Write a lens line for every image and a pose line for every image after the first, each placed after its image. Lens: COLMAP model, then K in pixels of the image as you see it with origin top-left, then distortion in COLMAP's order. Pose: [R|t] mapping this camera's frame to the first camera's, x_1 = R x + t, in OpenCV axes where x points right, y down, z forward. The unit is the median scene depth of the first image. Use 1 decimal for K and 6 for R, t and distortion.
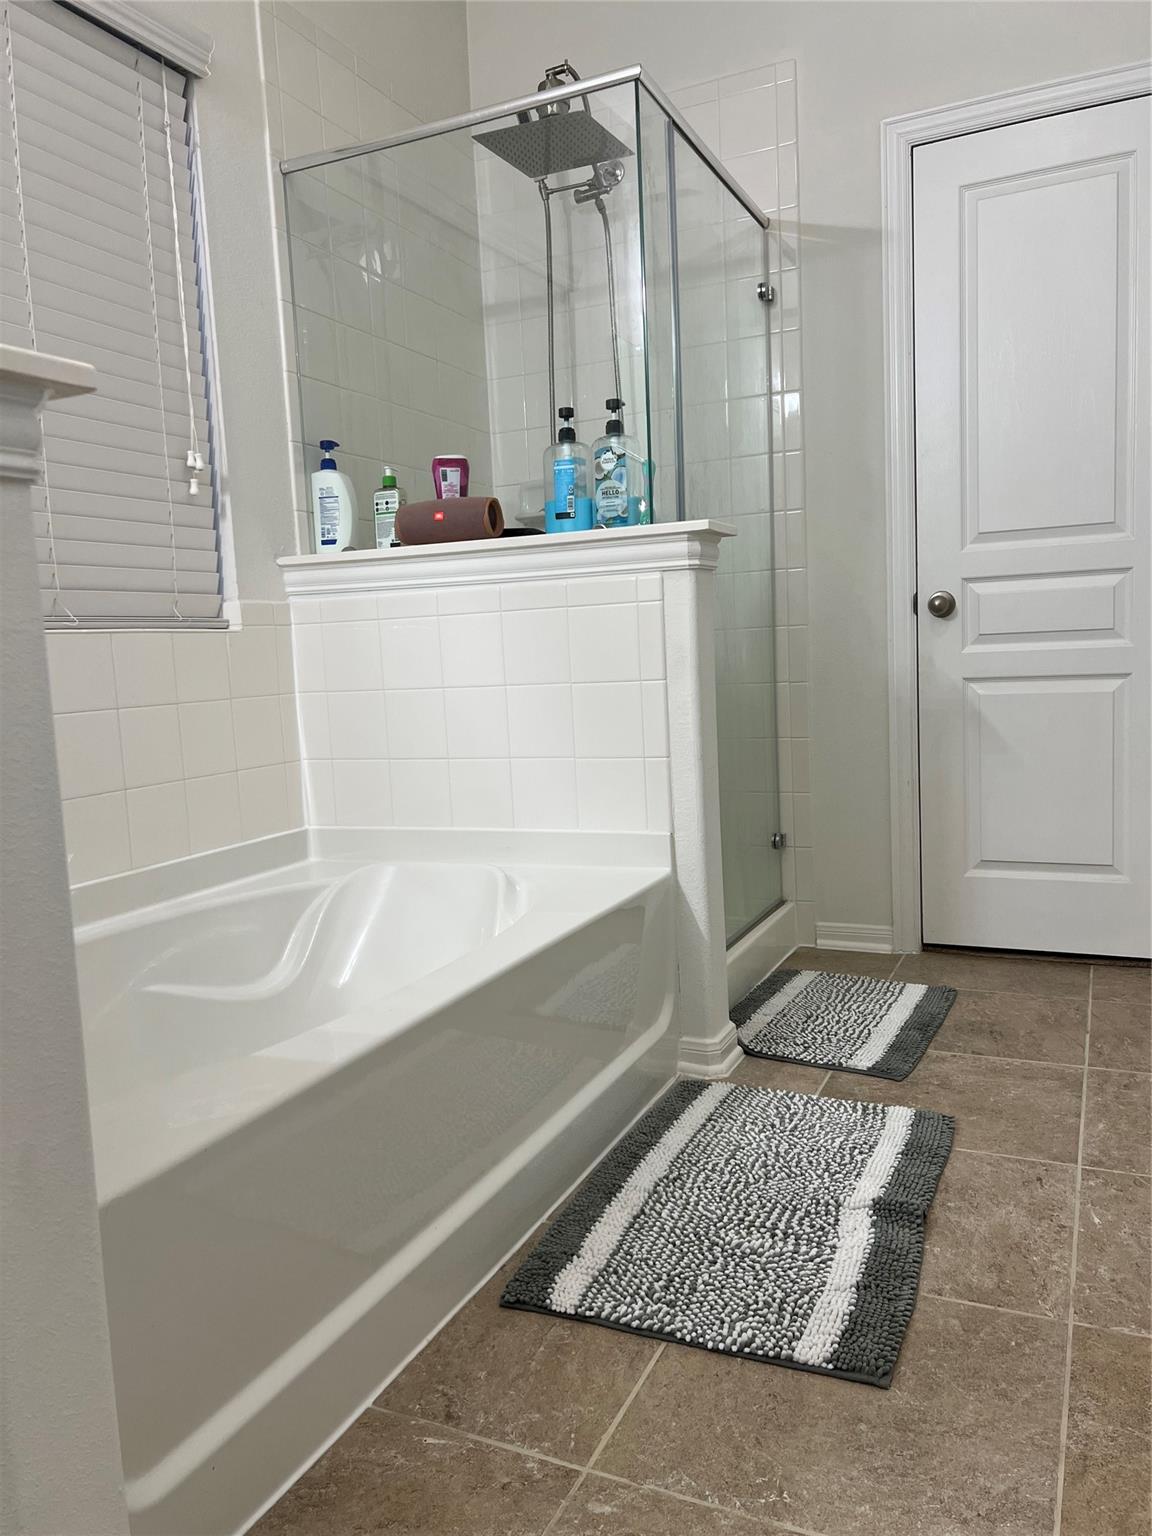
lens RADIAL K [[1136.9, 0, 566.8], [0, 1136.9, 769.5], [0, 0, 1]] dist [0.047955, -0.057159]
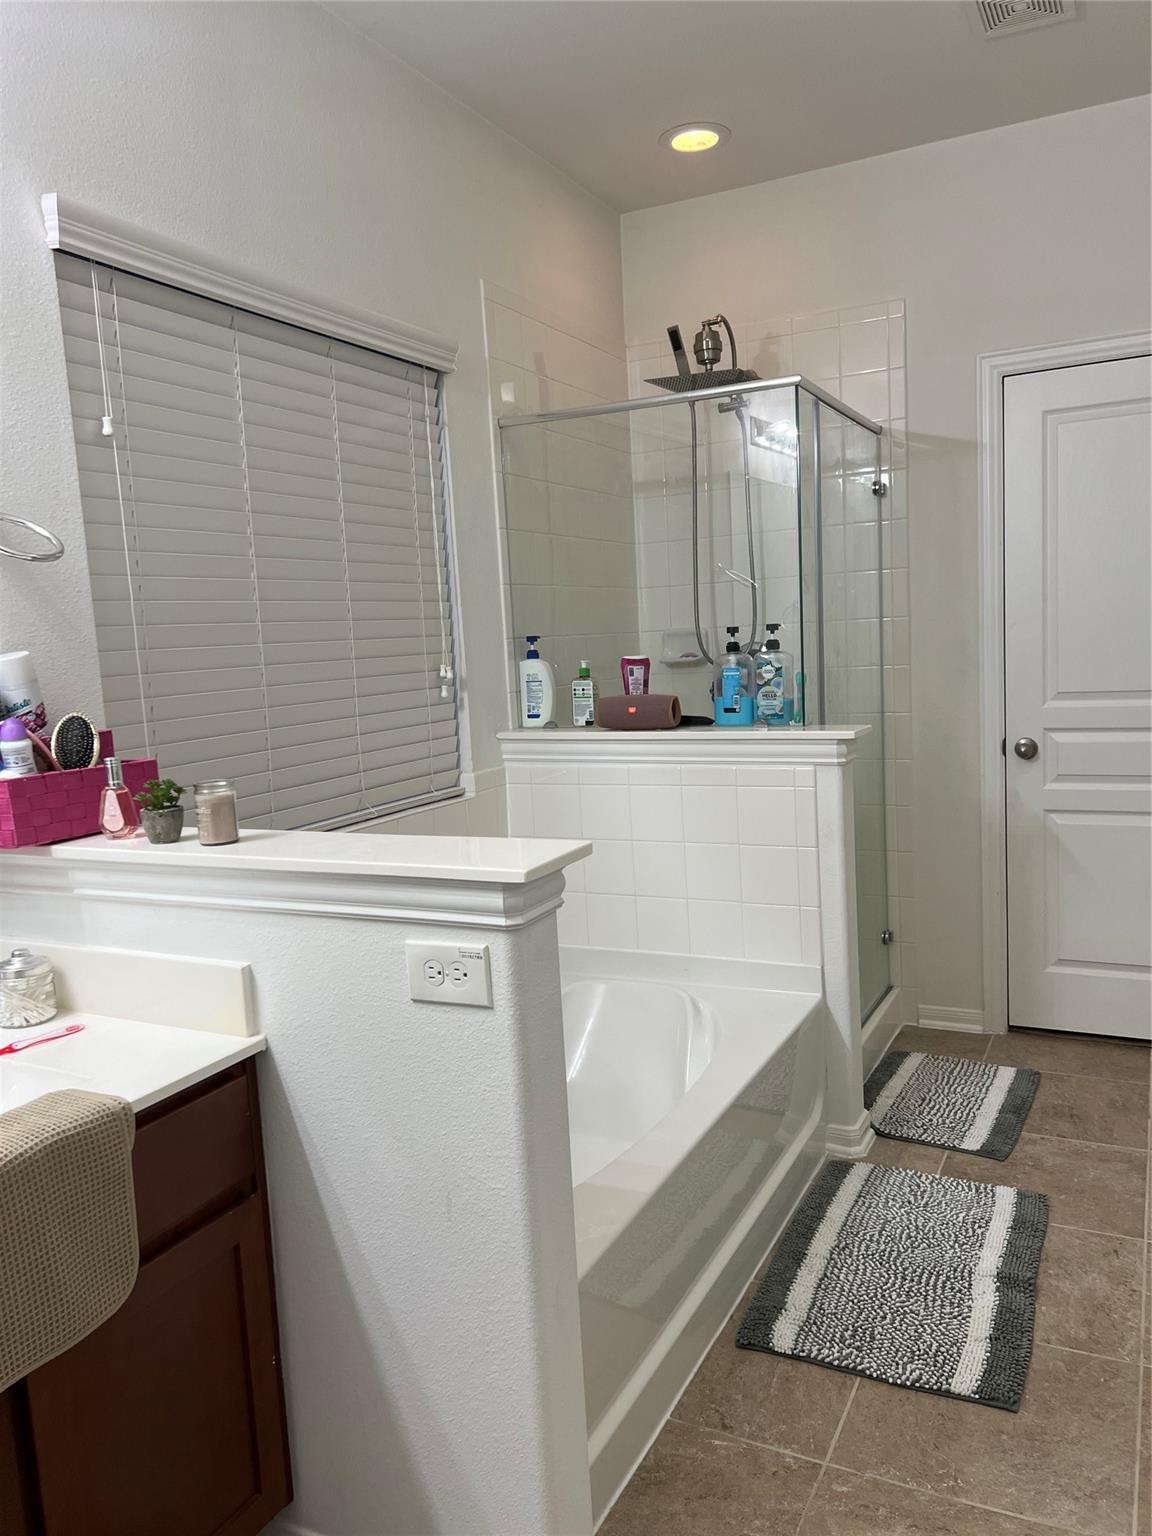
lens RADIAL K [[1136.9, 0, 581.6], [0, 1136.9, 769.9], [0, 0, 1]] dist [0.047955, -0.057159]
pose [[0.999676, -0.002648, -0.025335, -0.140699], [0.003058, 0.999865, 0.016156, -0.181187], [0.025289, -0.016229, 0.999548, -0.278887]]
